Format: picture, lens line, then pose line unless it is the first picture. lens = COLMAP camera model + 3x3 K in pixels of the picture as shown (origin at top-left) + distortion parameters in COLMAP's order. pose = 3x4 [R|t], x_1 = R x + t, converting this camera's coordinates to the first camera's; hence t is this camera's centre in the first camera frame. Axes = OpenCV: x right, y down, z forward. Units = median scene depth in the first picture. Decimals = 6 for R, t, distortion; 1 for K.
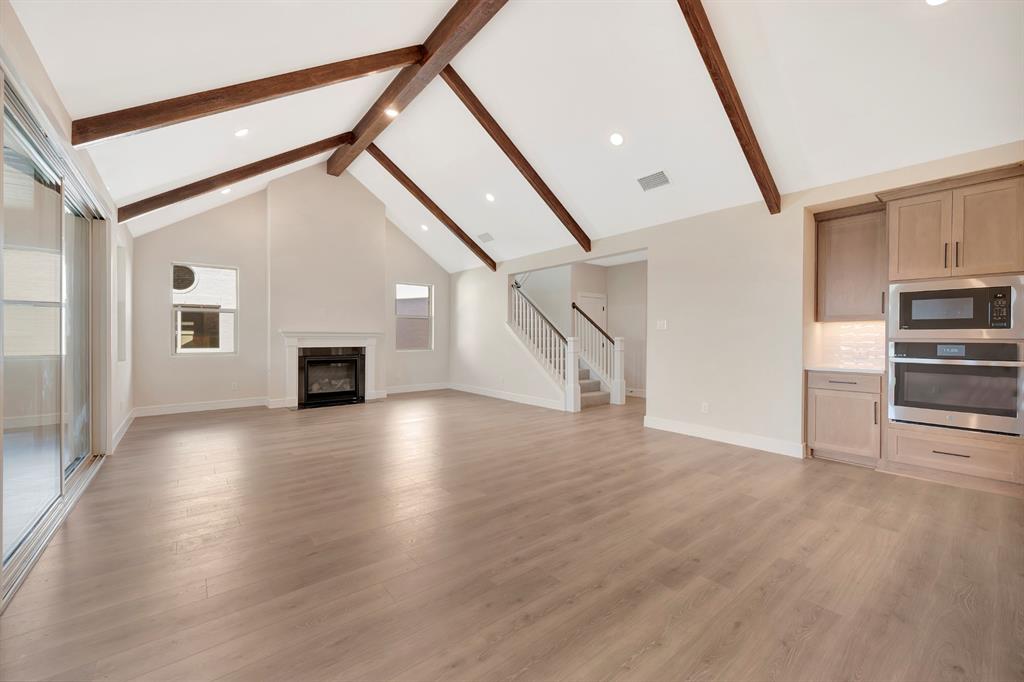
lens RADIAL K [[416.5, 0, 528.7], [0, 416.5, 336.4], [0, 0, 1]] dist [-0.000942, 0.002554]
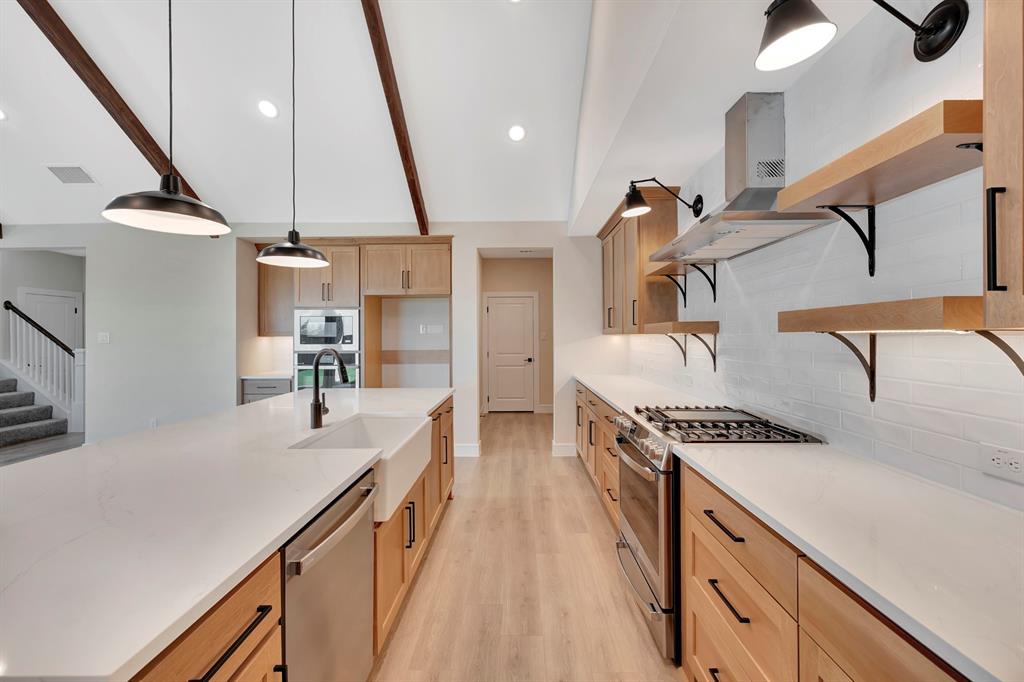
lens RADIAL K [[416.5, 0, 513.4], [0, 416.5, 338.2], [0, 0, 1]] dist [-0.000942, 0.002554]
pose [[0.648033, -0.009552, 0.761552, 0.320503], [0.006730, 0.999954, 0.006815, -0.040850], [-0.761583, 0.000709, 0.648067, -0.376570]]
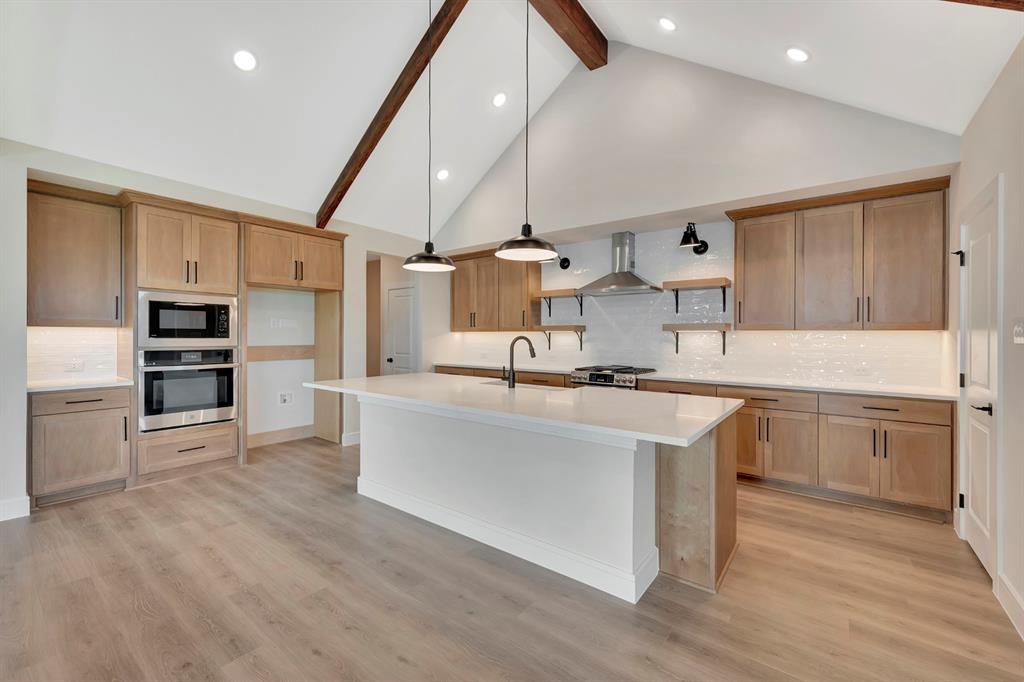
lens RADIAL K [[416.5, 0, 519.8], [0, 416.5, 340.4], [0, 0, 1]] dist [-0.000942, 0.002554]
pose [[-0.225424, -0.010659, 0.974202, -0.269419], [-0.004808, 0.999940, 0.009828, -0.025322], [-0.974249, -0.002468, -0.225462, 0.372674]]
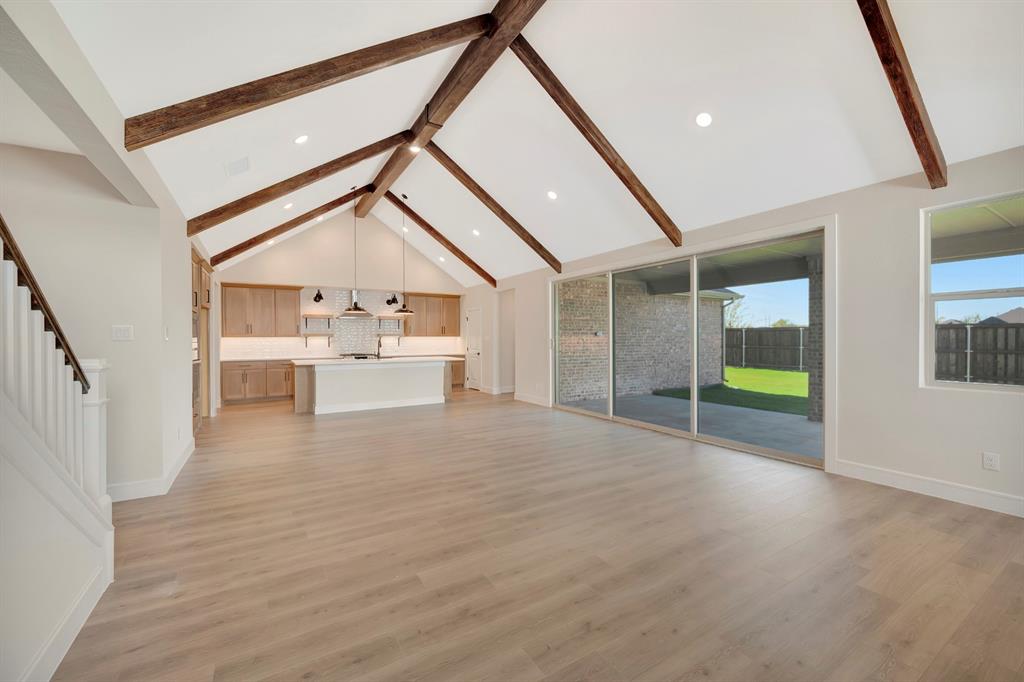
lens RADIAL K [[416.5, 0, 510.9], [0, 416.5, 350.5], [0, 0, 1]] dist [-0.000942, 0.002554]
pose [[-0.986756, 0.000626, 0.162212, -0.518948], [0.005653, 0.999518, 0.030526, -0.031259], [-0.162115, 0.031039, -0.986284, 2.355356]]
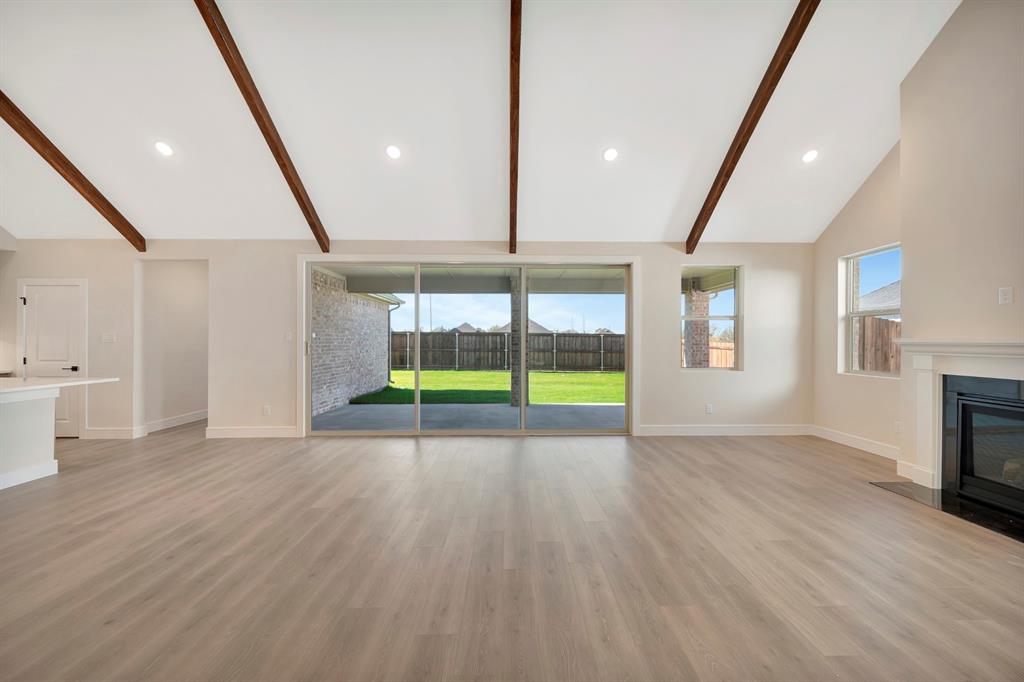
lens RADIAL K [[416.5, 0, 514.6], [0, 416.5, 345.2], [0, 0, 1]] dist [-0.000942, 0.002554]
pose [[-0.636674, 0.007973, -0.771092, 0.321616], [-0.001957, 0.999927, 0.011955, -0.030116], [0.771130, 0.009121, -0.636612, 1.783268]]
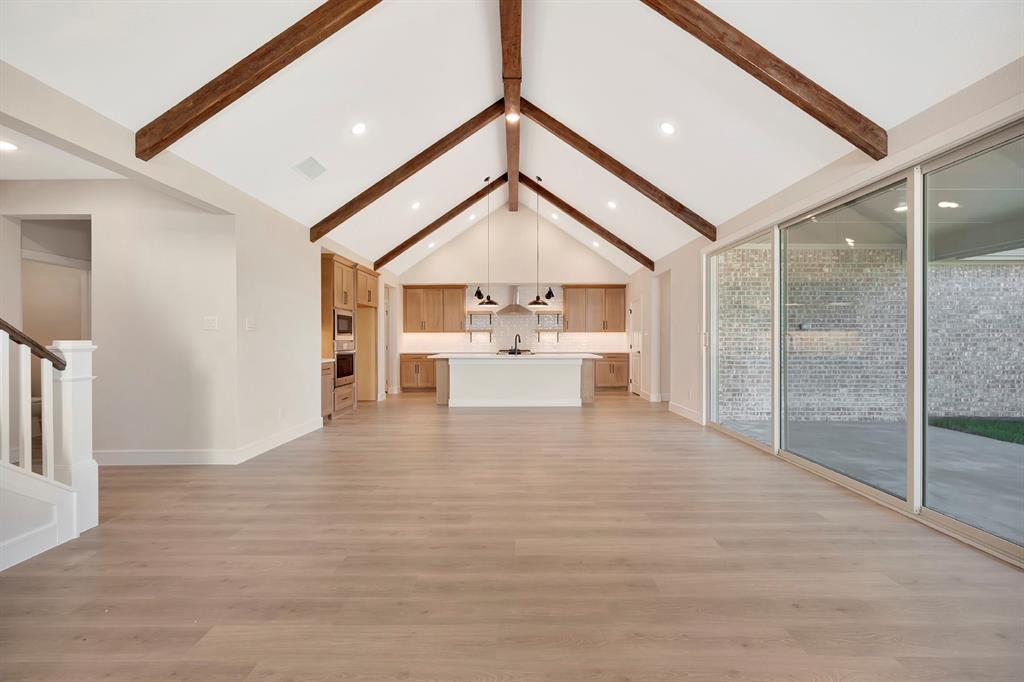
lens RADIAL K [[416.5, 0, 511.0], [0, 416.5, 349.8], [0, 0, 1]] dist [-0.000942, 0.002554]
pose [[-0.758157, -0.016910, 0.651852, -0.847246], [0.002203, 0.999592, 0.028494, -0.006080], [-0.652068, 0.023040, -0.757810, 1.892058]]
